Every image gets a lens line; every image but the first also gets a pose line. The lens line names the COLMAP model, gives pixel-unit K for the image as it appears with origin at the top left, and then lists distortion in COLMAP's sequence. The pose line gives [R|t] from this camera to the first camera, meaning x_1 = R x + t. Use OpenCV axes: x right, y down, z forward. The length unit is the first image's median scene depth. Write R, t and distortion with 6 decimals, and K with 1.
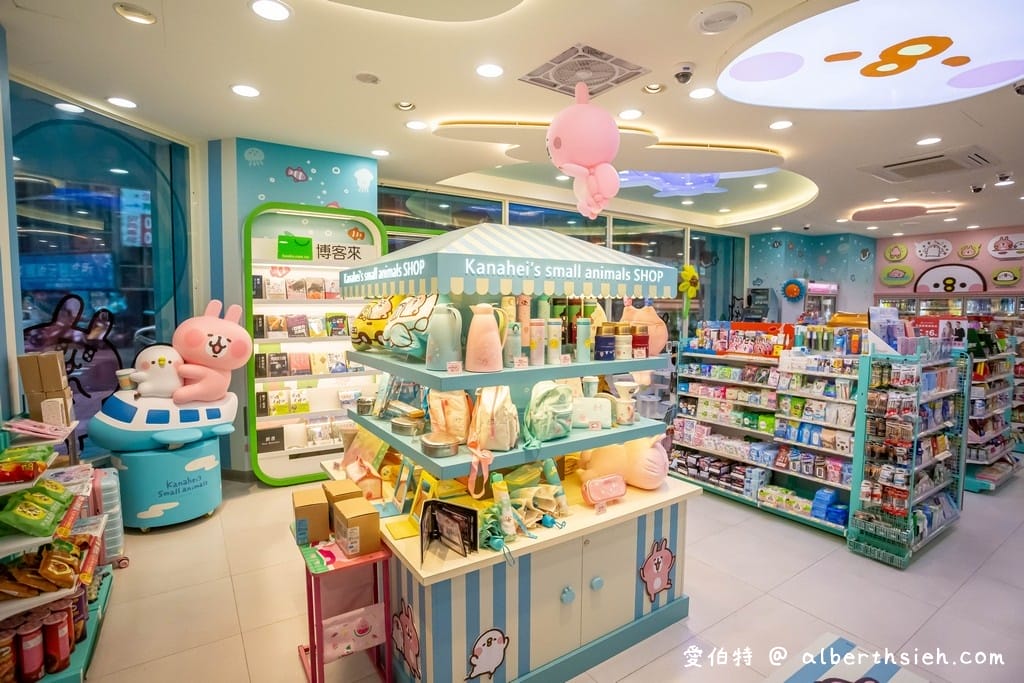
lens RADIAL K [[503.5, 0, 515.9], [0, 503.5, 341.3], [0, 0, 1]] dist [-0.070373, 0.028167]
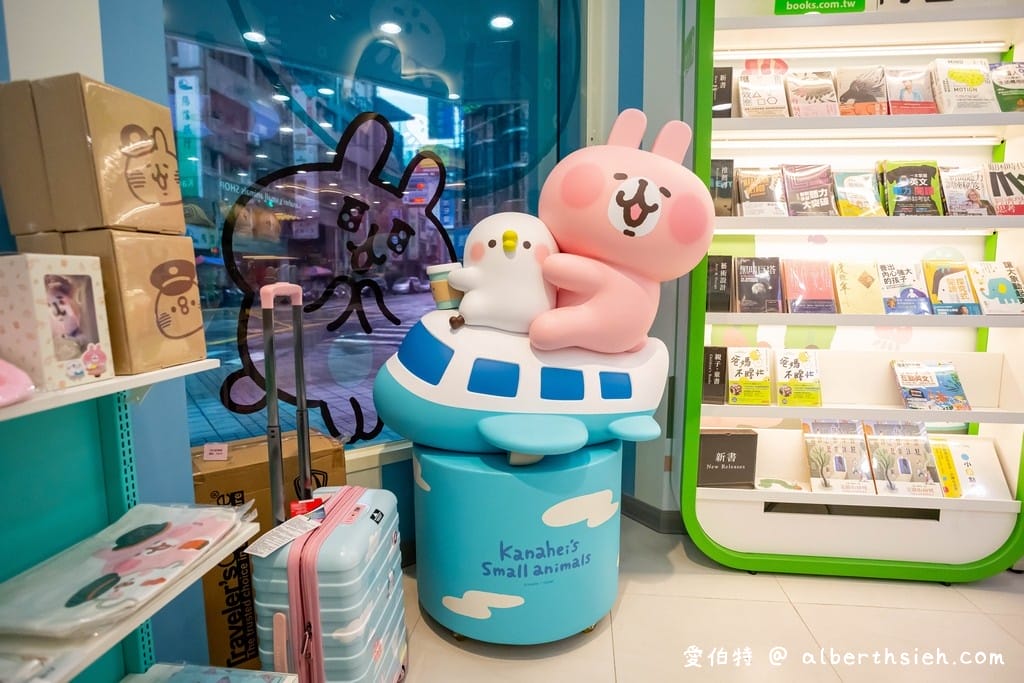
lens RADIAL K [[516.2, 0, 515.2], [0, 516.2, 339.5], [0, 0, 1]] dist [-0.074266, 0.031480]
pose [[0.752888, 0.070140, -0.654400, -0.413503], [-0.043399, 0.997432, 0.056976, 0.091775], [0.656716, -0.014496, 0.753999, 0.644368]]
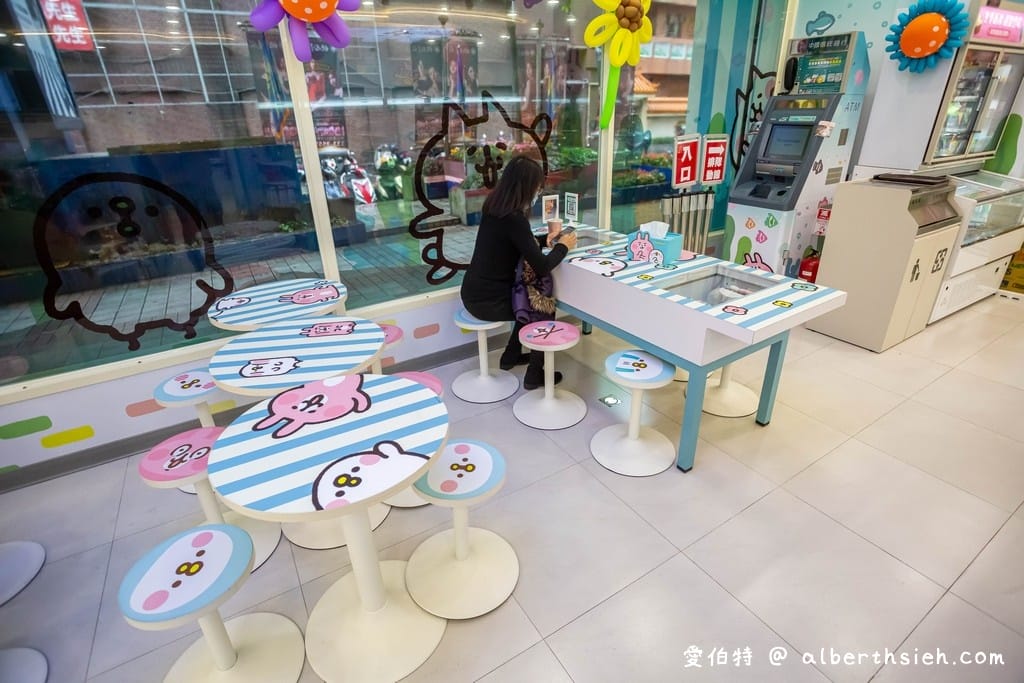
lens RADIAL K [[494.0, 0, 512.0], [0, 494.0, 341.5], [0, 0, 1]] dist [-0.060905, 0.027429]
pose [[0.998553, -0.011285, -0.052581, 0.688200], [0.029300, 0.934042, 0.355961, -0.068918], [0.045096, -0.356986, 0.933021, 1.438294]]
